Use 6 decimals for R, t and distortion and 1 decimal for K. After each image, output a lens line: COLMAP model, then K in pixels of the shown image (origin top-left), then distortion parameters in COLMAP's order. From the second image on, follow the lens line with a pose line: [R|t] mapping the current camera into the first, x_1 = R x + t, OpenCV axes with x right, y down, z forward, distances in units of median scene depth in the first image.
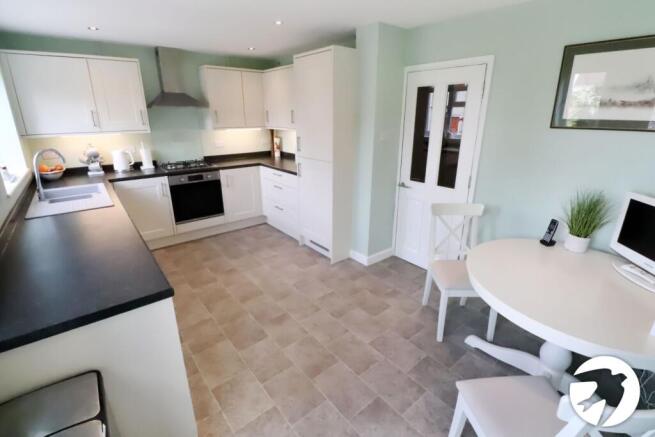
lens RADIAL K [[312.0, 0, 325.2], [0, 312.0, 215.7], [0, 0, 1]] dist [-0.009187, 0.000408]
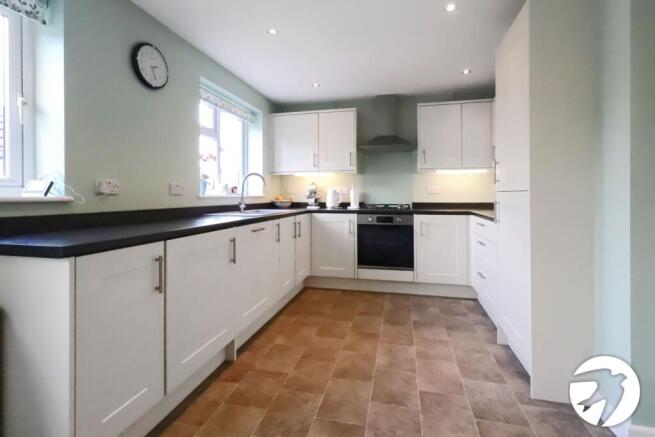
lens RADIAL K [[312.0, 0, 322.4], [0, 312.0, 194.9], [0, 0, 1]] dist [-0.009187, 0.000408]
pose [[0.599181, 0.000935, -0.800613, 0.198846], [-0.257451, 0.947111, -0.191571, 0.029201], [0.758091, 0.320904, 0.567732, 0.351723]]
